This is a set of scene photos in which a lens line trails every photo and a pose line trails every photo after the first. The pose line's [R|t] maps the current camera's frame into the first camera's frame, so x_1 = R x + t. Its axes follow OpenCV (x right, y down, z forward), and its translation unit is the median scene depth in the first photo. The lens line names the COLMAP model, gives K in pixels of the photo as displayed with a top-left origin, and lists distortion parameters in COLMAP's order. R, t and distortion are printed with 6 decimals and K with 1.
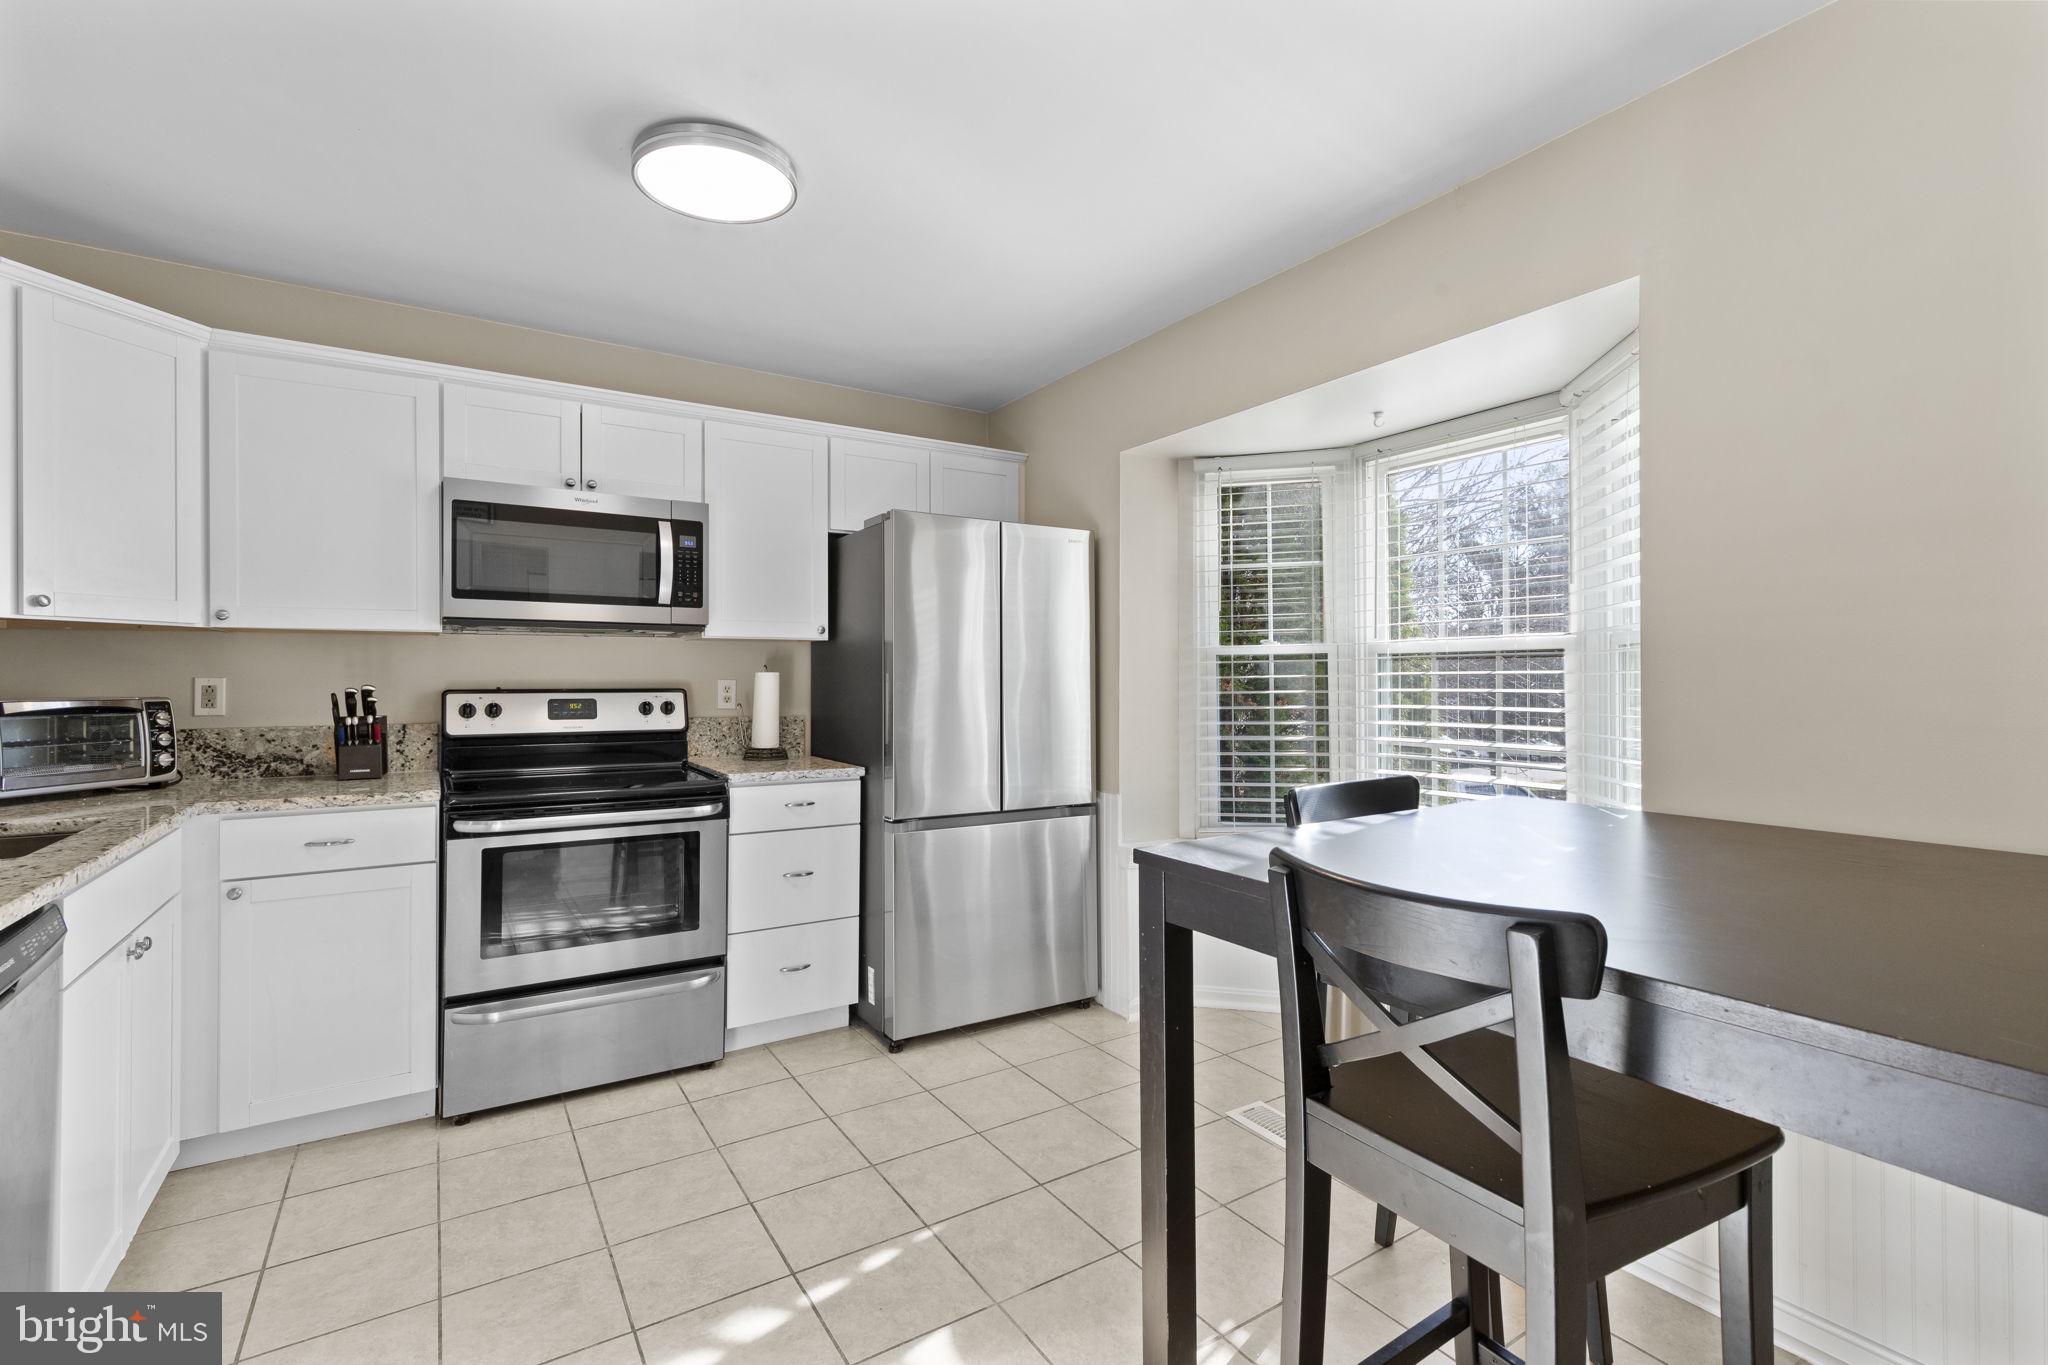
lens RADIAL K [[934.4, 0, 1029.3], [0, 934.4, 674.7], [0, 0, 1]] dist [0.000734, 0.000057]
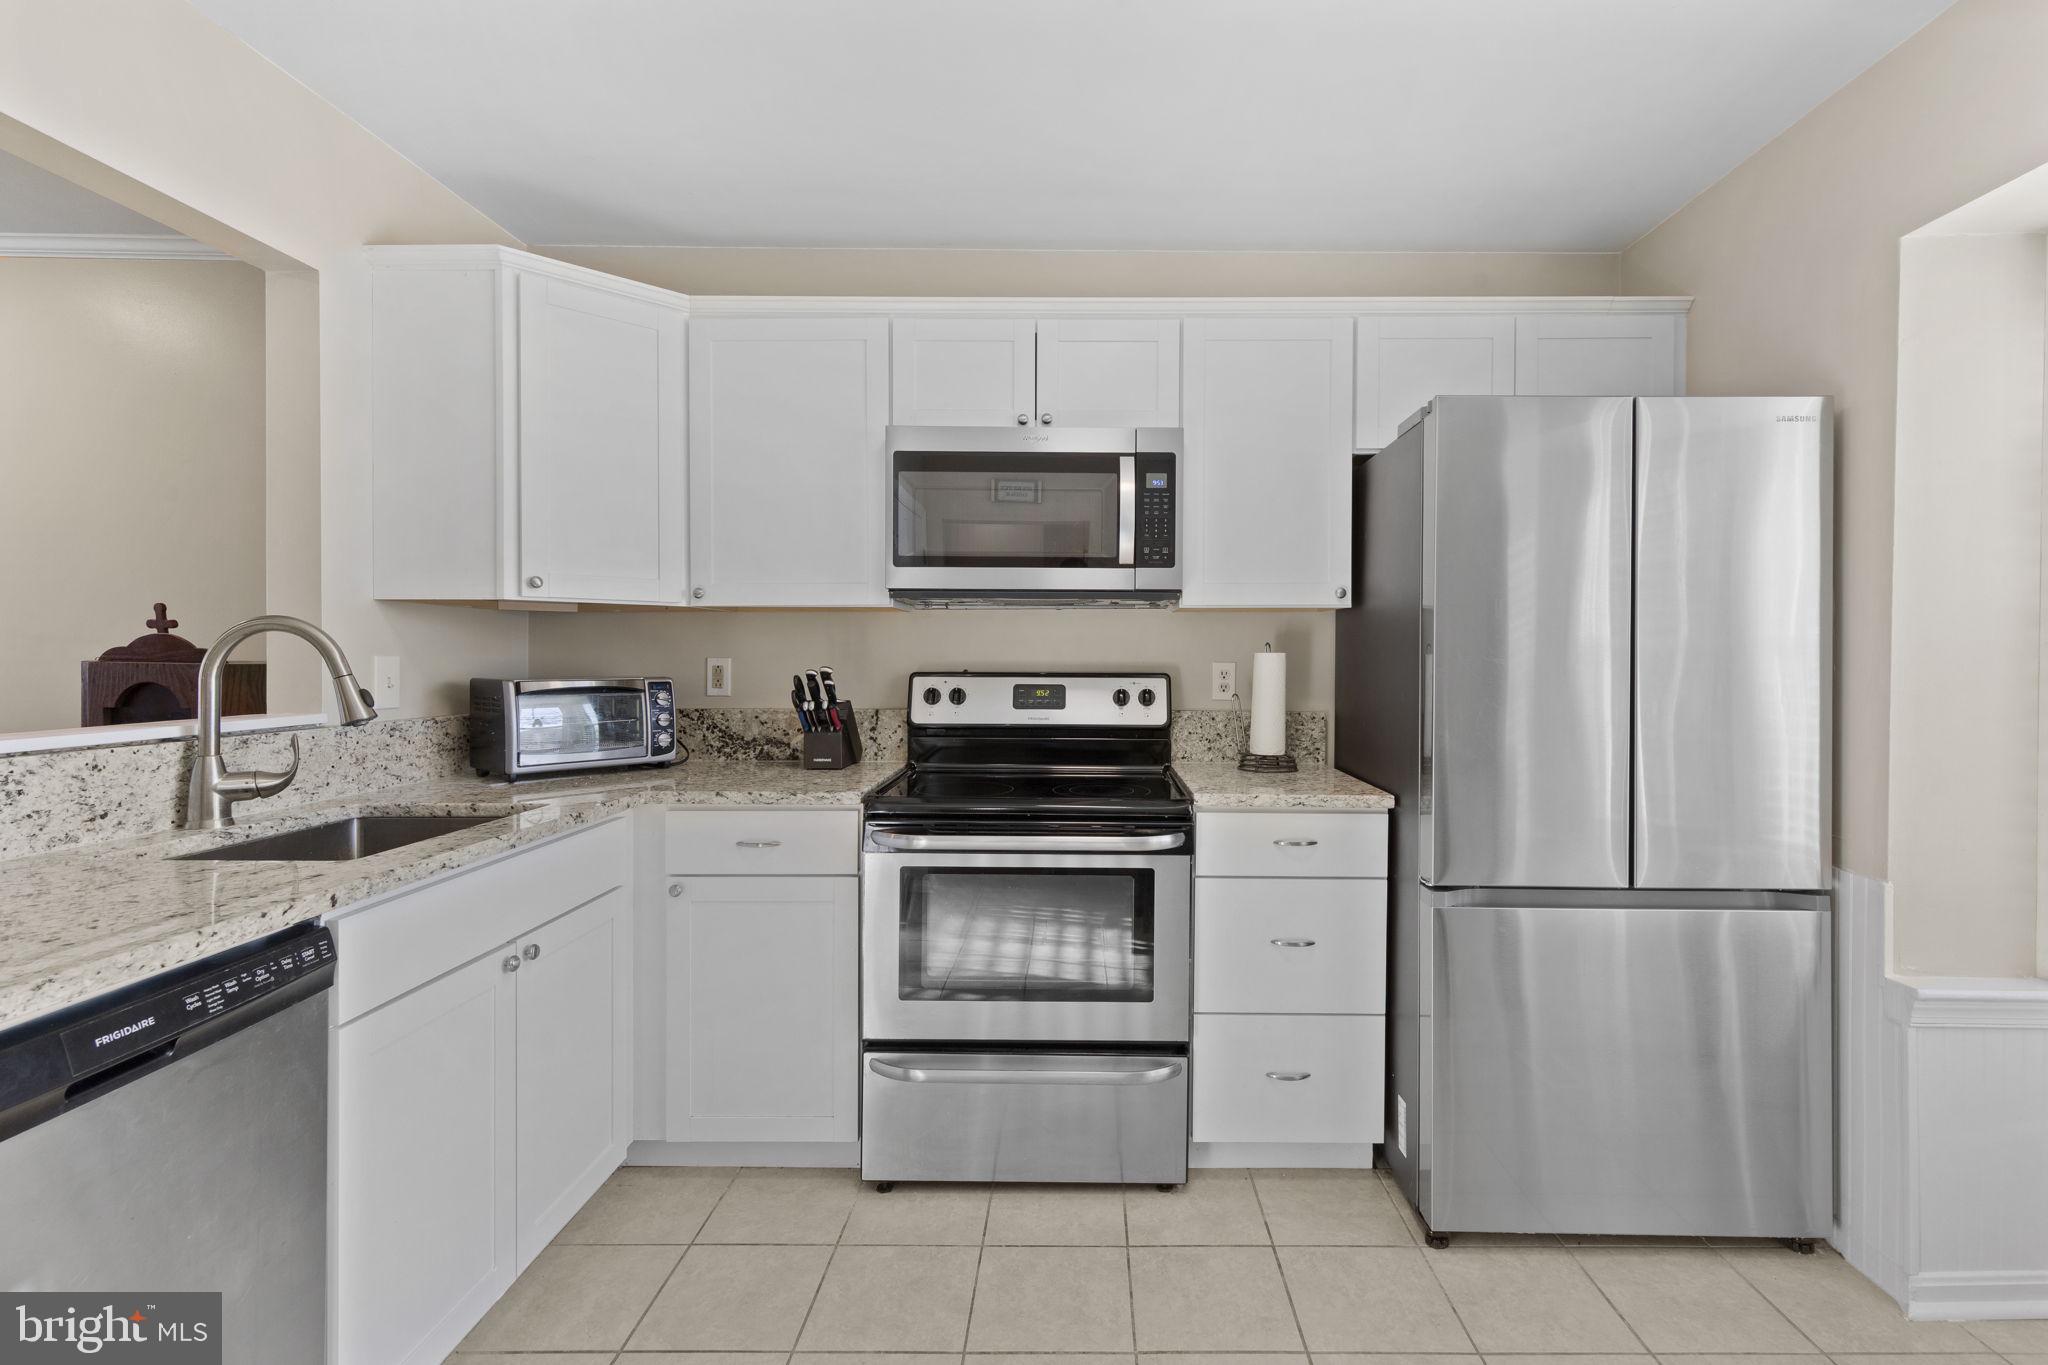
lens RADIAL K [[950.8, 0, 1083.1], [0, 950.8, 666.4], [0, 0, 1]] dist [0.004716, 0.000522]
pose [[0.842185, 0.008721, -0.539117, 0.001769], [-0.001565, 0.999905, 0.013730, -0.002124], [0.539186, -0.010719, 0.842119, 0.324236]]
